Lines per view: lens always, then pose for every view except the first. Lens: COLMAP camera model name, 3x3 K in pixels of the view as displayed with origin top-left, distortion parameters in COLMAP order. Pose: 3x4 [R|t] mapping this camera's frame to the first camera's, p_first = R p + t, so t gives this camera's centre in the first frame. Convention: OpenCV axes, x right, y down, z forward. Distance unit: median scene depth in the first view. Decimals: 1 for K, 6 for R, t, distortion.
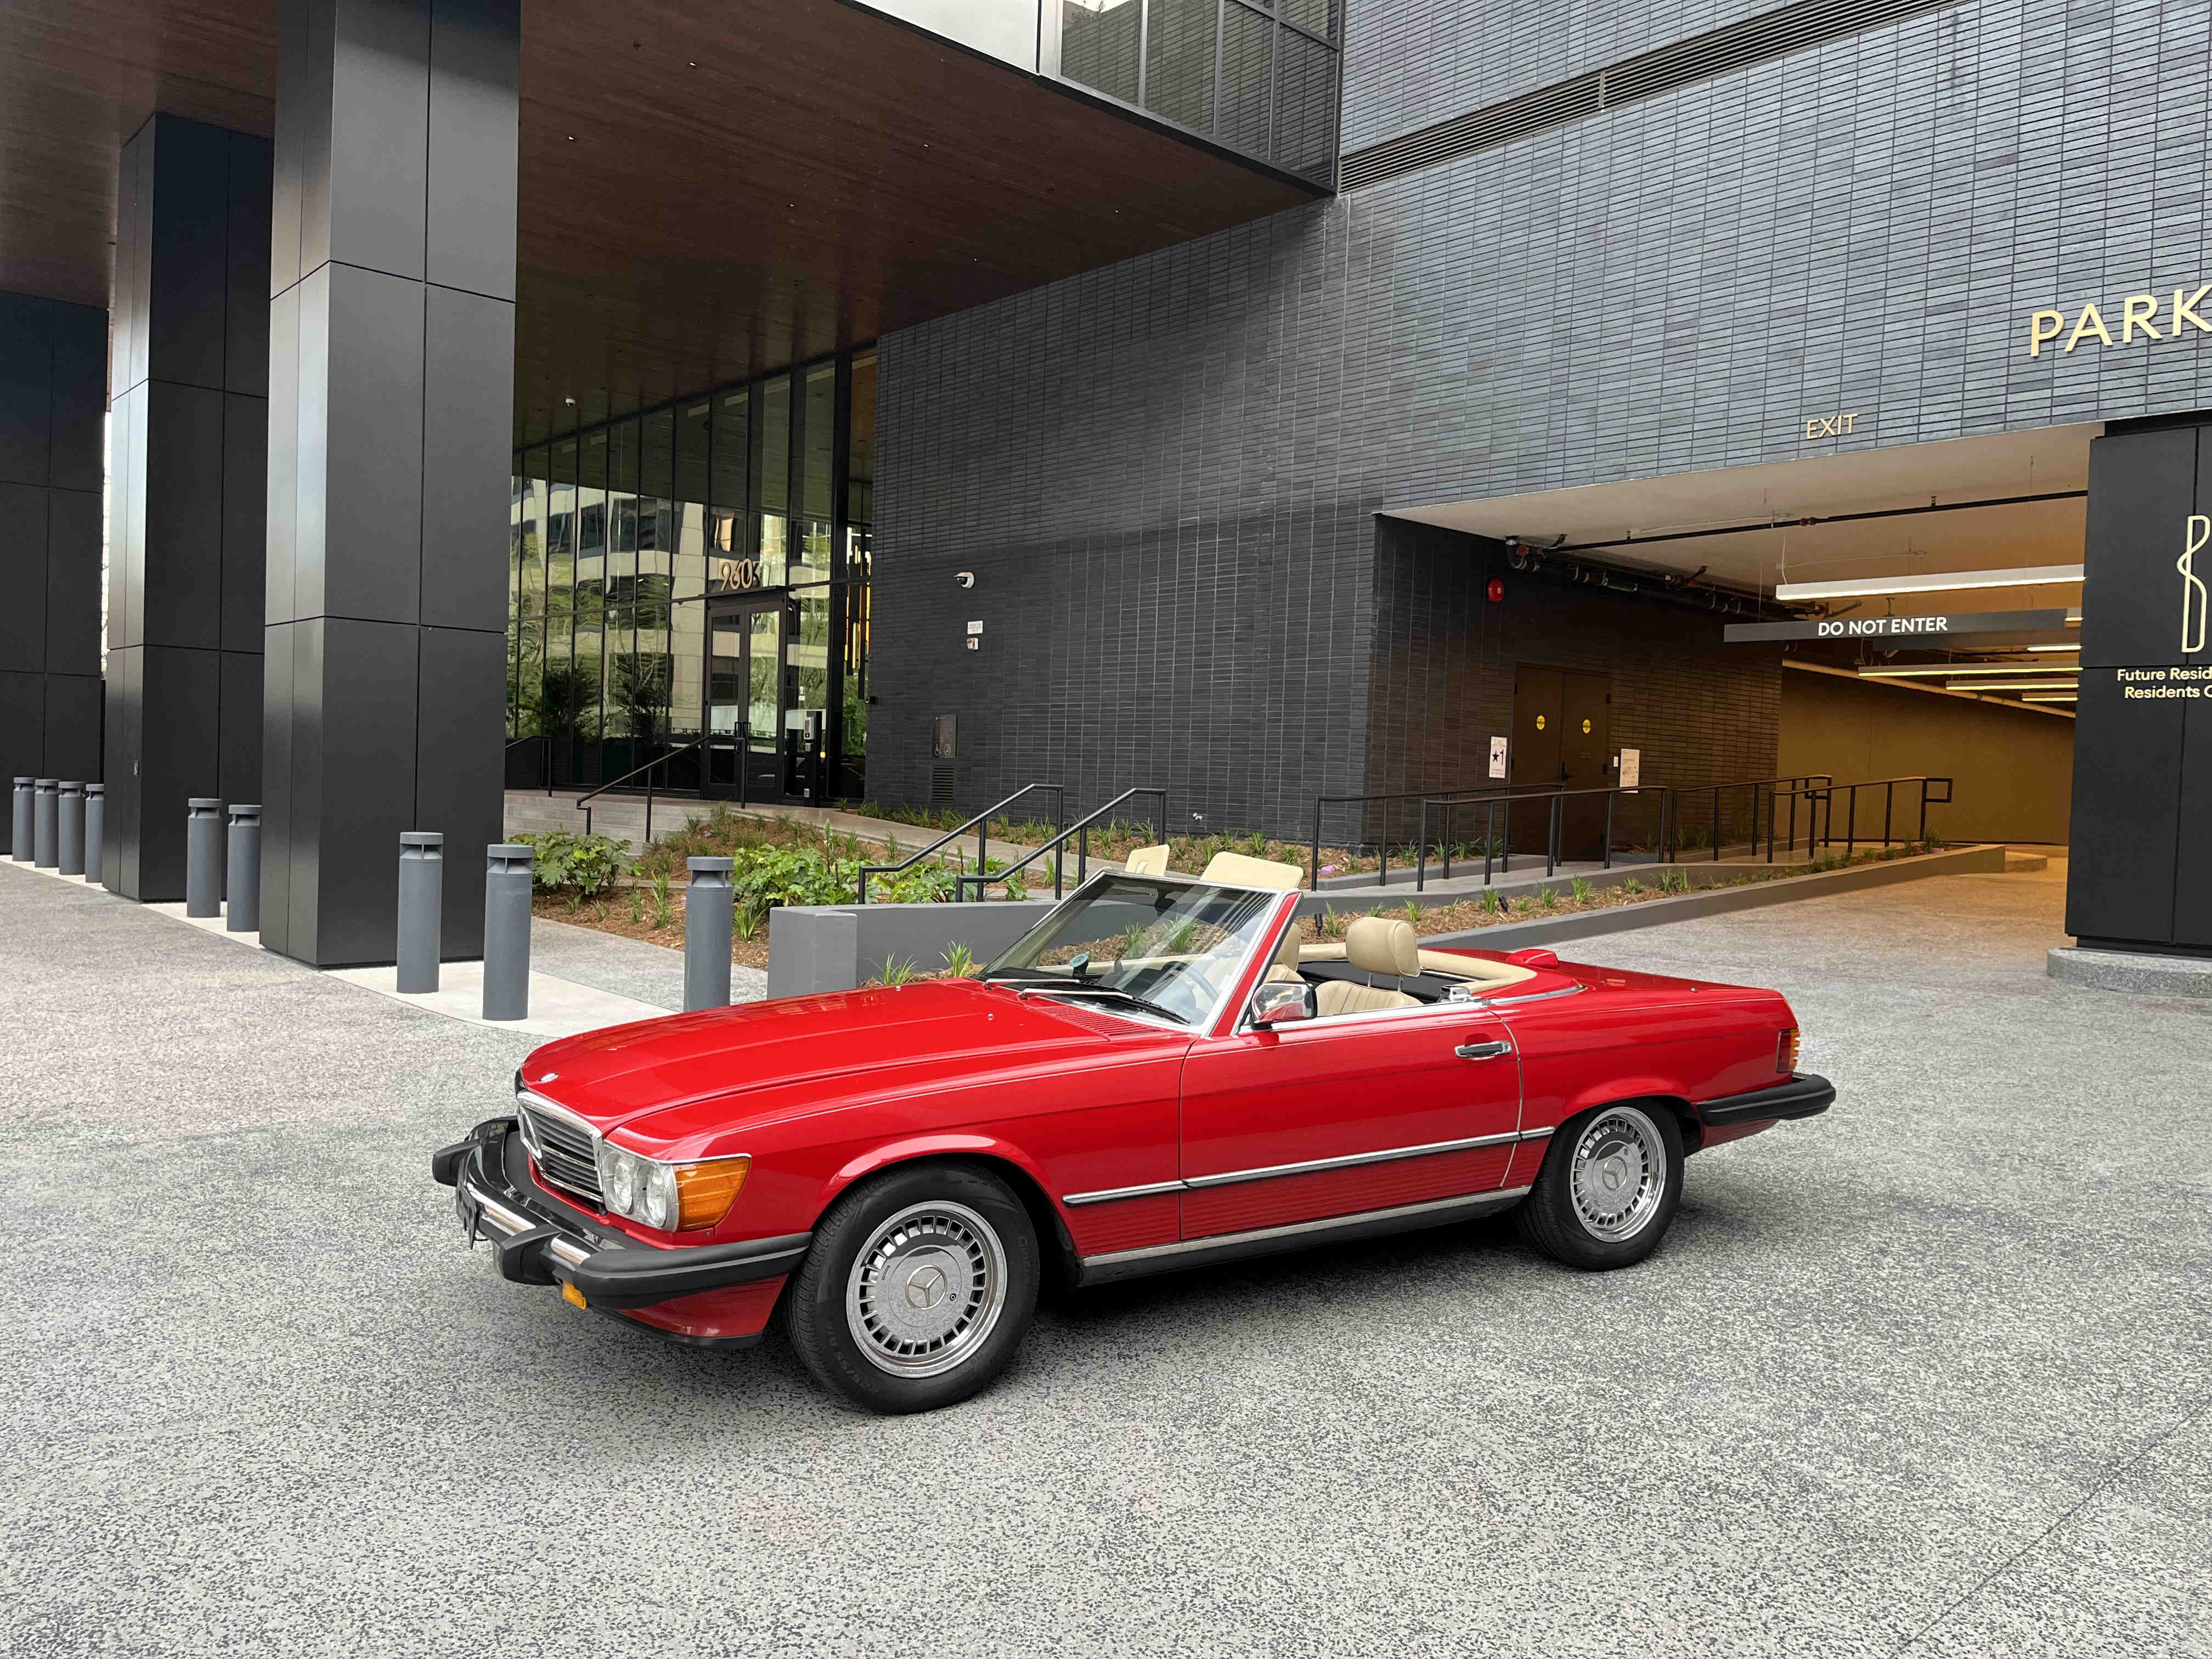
lens RADIAL K [[1695.0, 0, 1084.9], [0, 1695.0, 837.6], [0, 0, 1]] dist [0.064743, -0.090186]
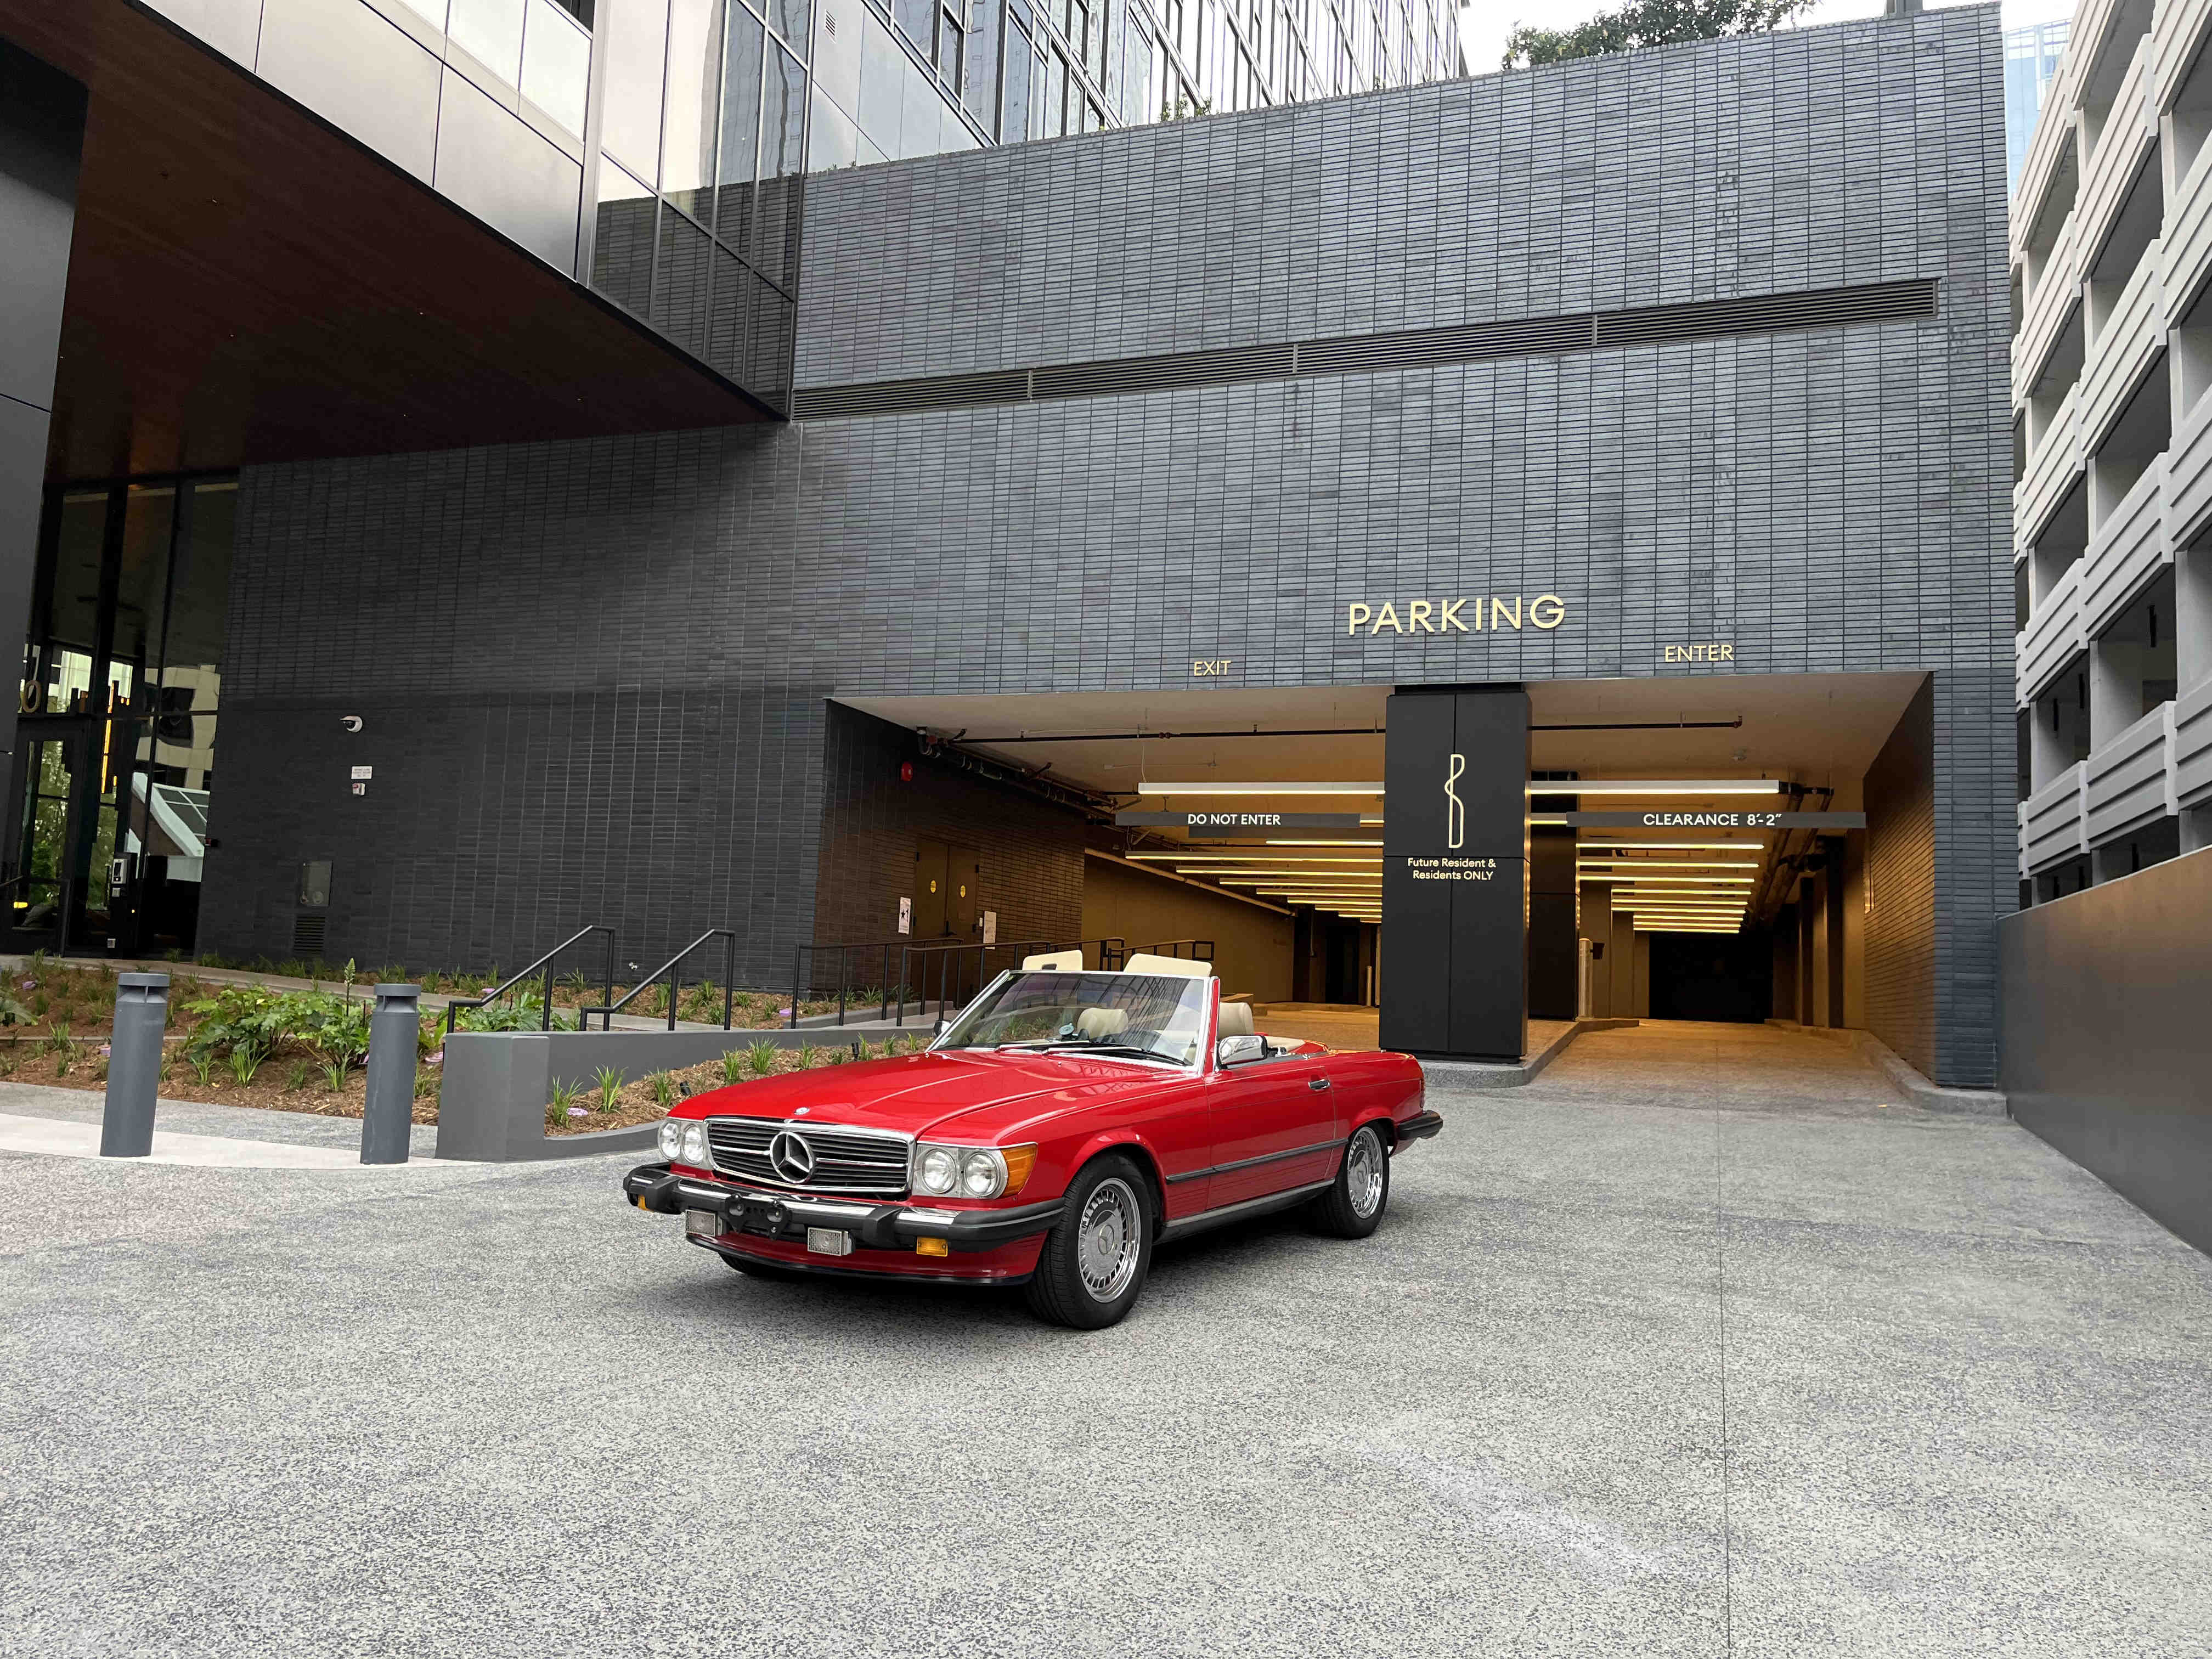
lens RADIAL K [[1695.0, 0, 1107.7], [0, 1695.0, 829.2], [0, 0, 1]] dist [0.064743, -0.090186]
pose [[0.876277, 0.046998, 0.479510, -0.219556], [0.004508, 0.994388, -0.105702, 0.019283], [-0.481786, 0.094786, 0.871147, -0.080152]]
